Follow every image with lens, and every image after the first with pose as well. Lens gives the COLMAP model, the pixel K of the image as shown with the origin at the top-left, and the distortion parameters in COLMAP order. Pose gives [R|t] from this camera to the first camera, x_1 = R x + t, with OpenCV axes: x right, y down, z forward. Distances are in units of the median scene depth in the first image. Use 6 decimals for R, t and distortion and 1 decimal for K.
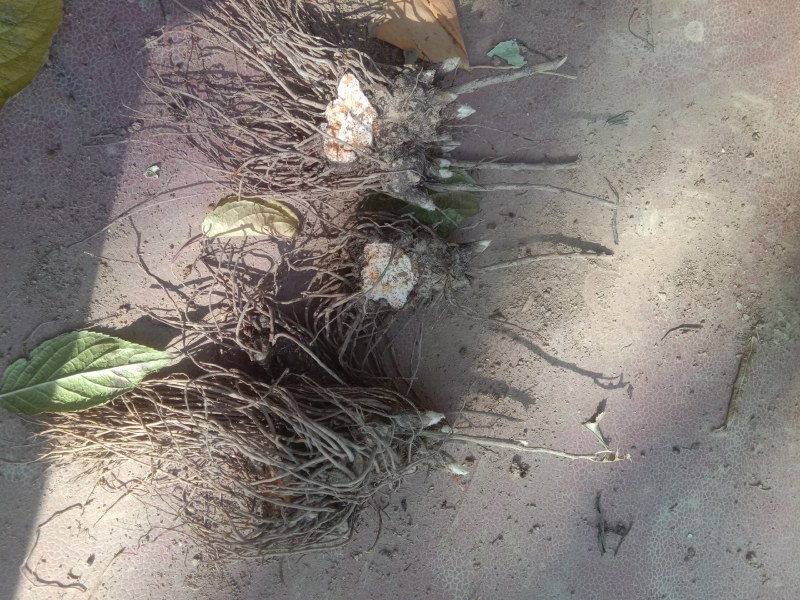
lens RADIAL K [[625.4, 0, 410.1], [0, 625.4, 316.7], [0, 0, 1]] dist [0.049103, -0.108293]
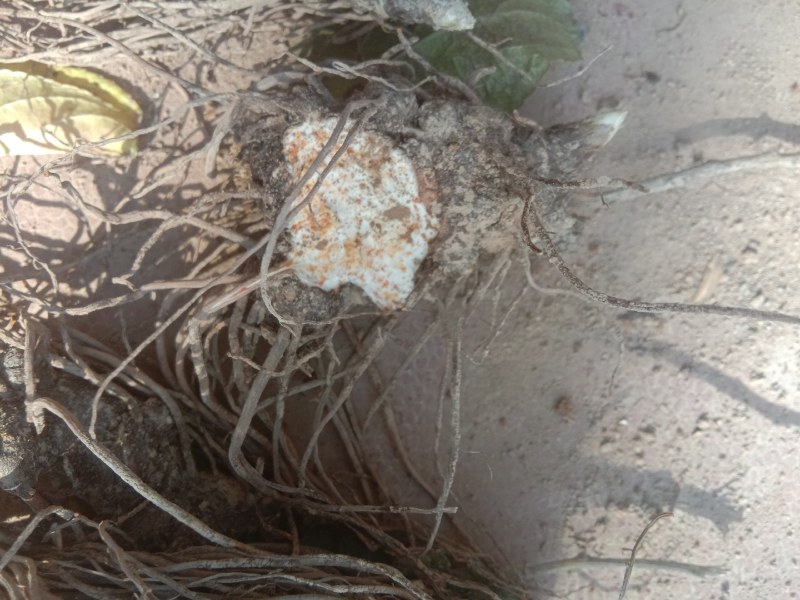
lens RADIAL K [[625.4, 0, 410.1], [0, 625.4, 316.7], [0, 0, 1]] dist [0.049103, -0.108293]
pose [[0.996522, -0.065551, -0.051447, 0.010913], [0.063439, 0.997116, -0.041664, 0.008535], [0.054030, 0.038255, 0.997806, 0.626797]]
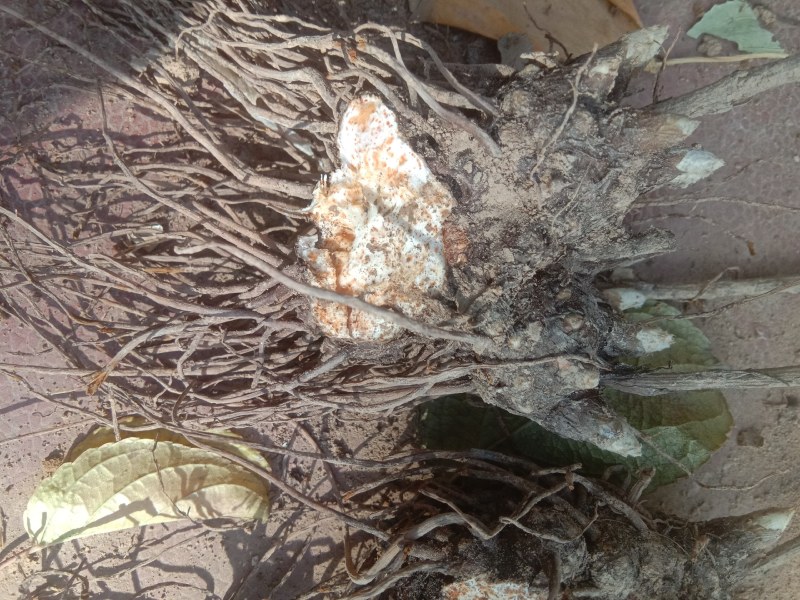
lens RADIAL K [[625.4, 0, 410.1], [0, 625.4, 316.7], [0, 0, 1]] dist [0.049103, -0.108293]
pose [[0.993334, -0.076396, -0.086322, -0.048646], [0.068800, 0.993761, -0.087785, -0.217849], [0.092490, 0.081260, 0.992392, 0.625282]]
